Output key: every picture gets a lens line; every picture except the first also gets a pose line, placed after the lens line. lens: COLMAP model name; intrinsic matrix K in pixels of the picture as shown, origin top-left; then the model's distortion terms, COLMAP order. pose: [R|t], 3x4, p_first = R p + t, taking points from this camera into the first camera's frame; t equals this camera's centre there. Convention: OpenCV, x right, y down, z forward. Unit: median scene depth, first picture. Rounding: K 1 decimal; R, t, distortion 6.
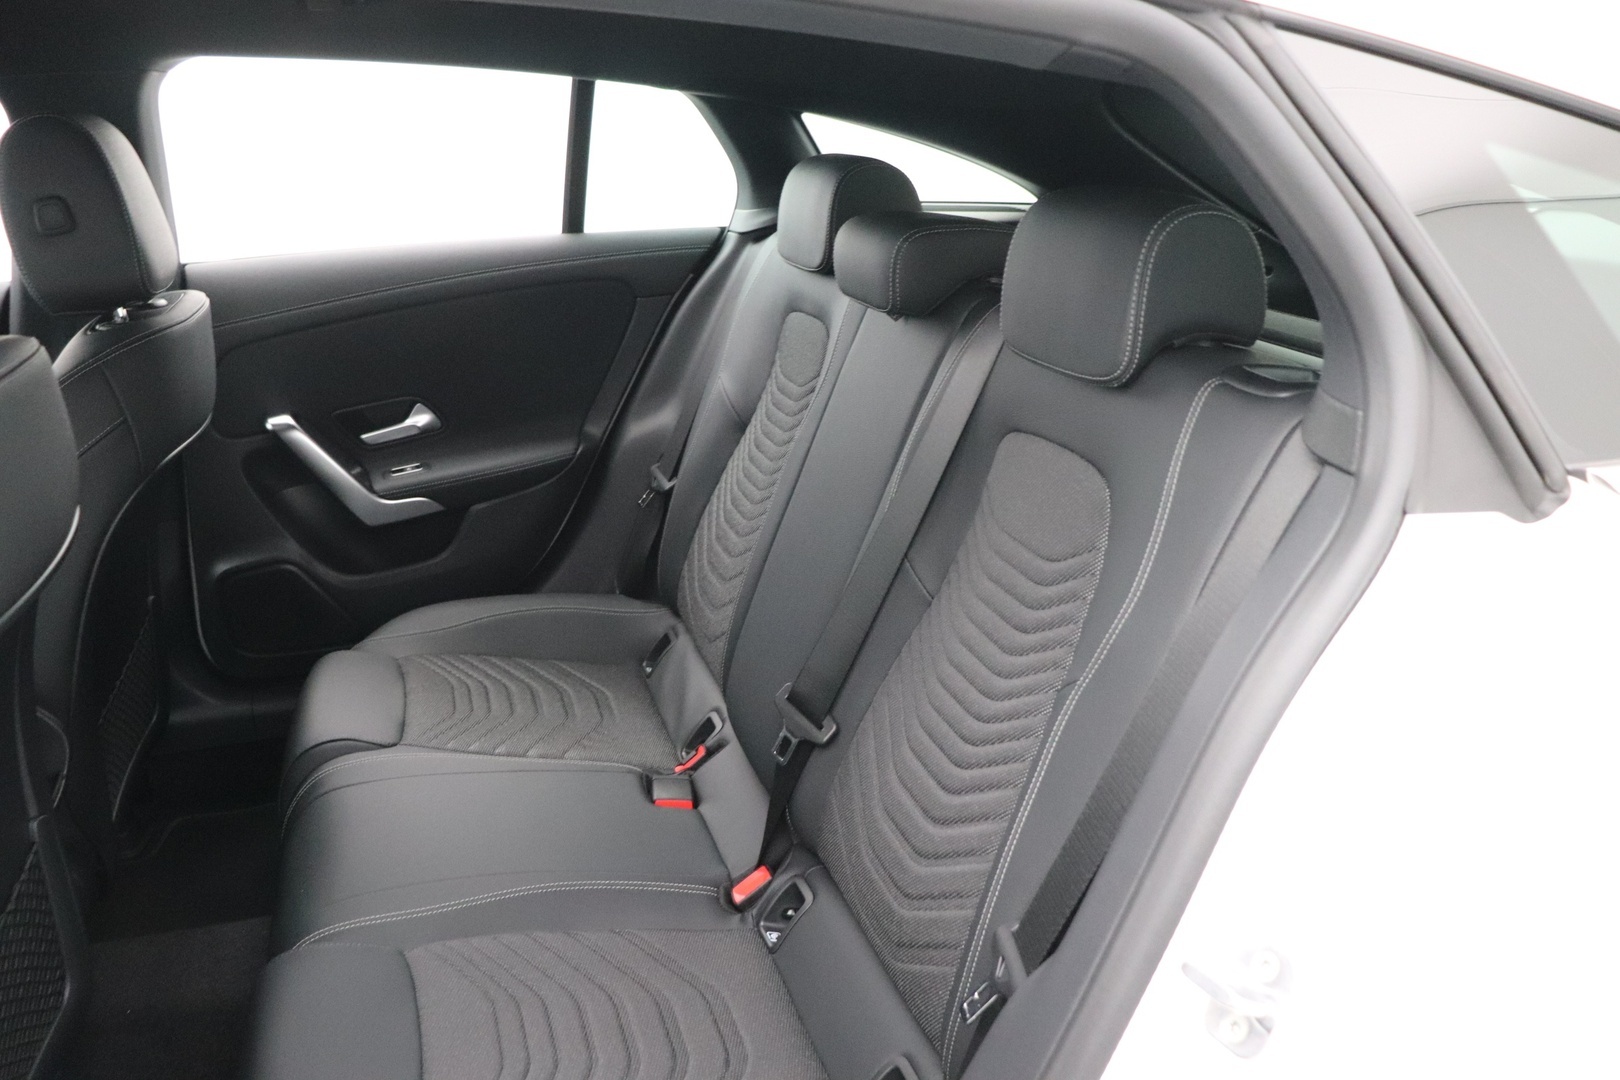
lens RADIAL K [[1341.3, 0, 804.6], [0, 1341.3, 541.3], [0, 0, 1]] dist [-0.061204, 0.032205]
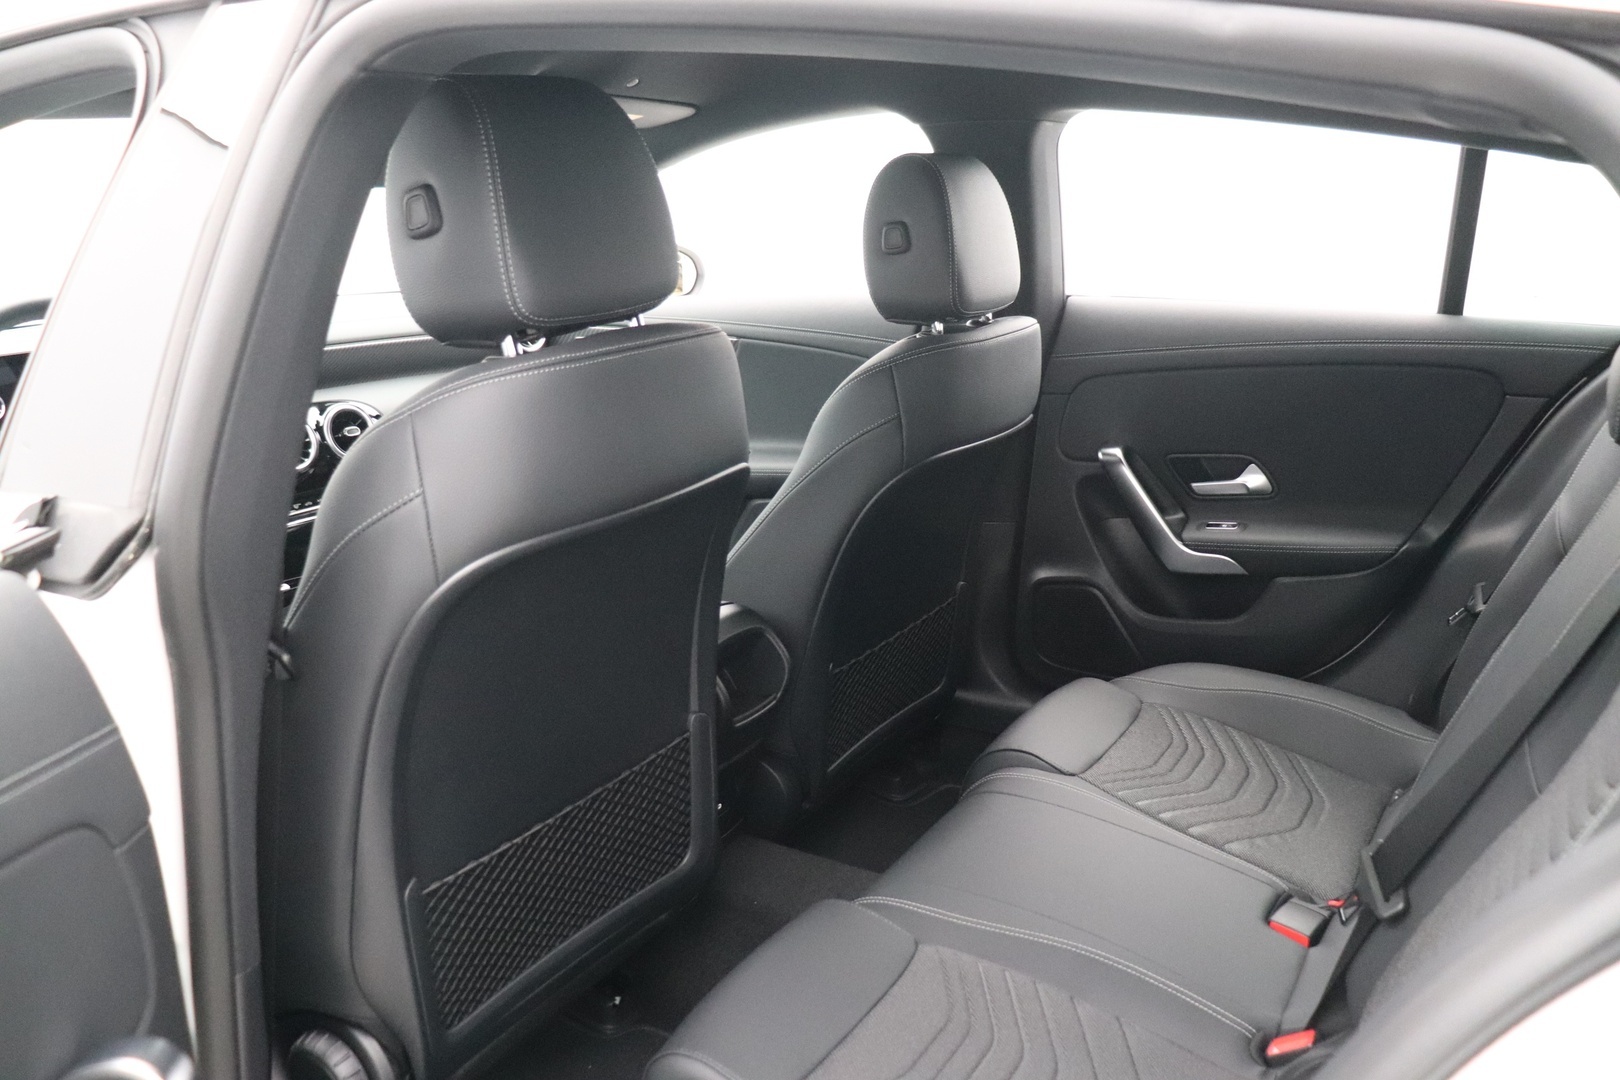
lens RADIAL K [[1341.3, 0, 803.4], [0, 1341.3, 539.5], [0, 0, 1]] dist [-0.061204, 0.032205]
pose [[0.719582, 0.224872, -0.656989, 0.140059], [-0.252739, 0.966036, 0.053833, -0.019559], [0.646781, 0.127309, 0.751976, 0.053353]]
